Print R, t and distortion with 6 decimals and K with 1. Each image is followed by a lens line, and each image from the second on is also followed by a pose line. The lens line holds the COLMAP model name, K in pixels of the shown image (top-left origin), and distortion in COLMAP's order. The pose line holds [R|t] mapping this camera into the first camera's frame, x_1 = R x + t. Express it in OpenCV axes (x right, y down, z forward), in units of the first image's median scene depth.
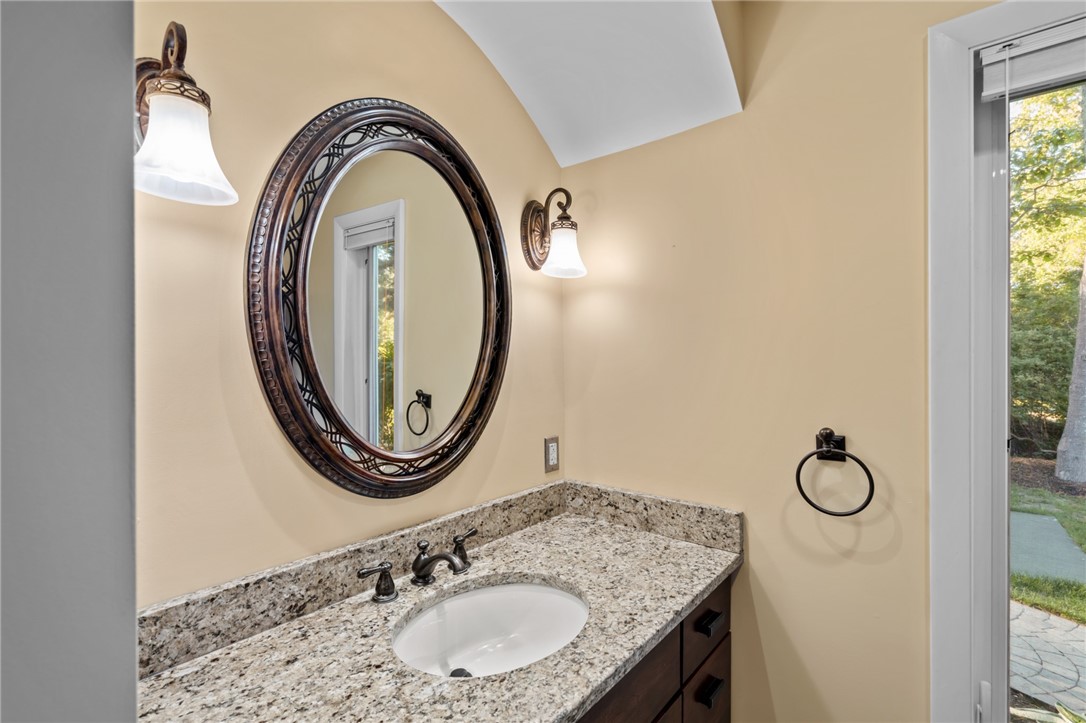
lens RADIAL K [[493.8, 0, 540.2], [0, 493.8, 367.9], [0, 0, 1]] dist [-0.003046, 0.000446]
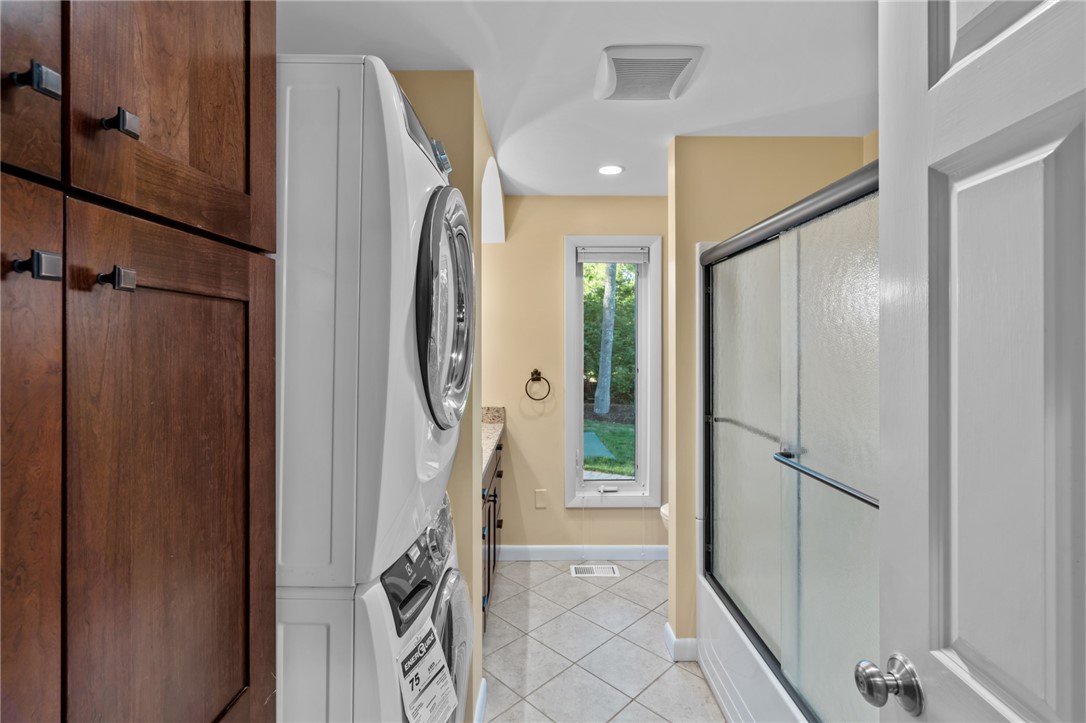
lens RADIAL K [[512.5, 0, 539.3], [0, 512.5, 363.8], [0, 0, 1]] dist [0.001882, 0.000658]
pose [[0.763507, -0.024186, 0.645347, -1.192514], [0.006026, 0.999522, 0.030330, 0.007222], [-0.645772, -0.019268, 0.763287, -1.140342]]
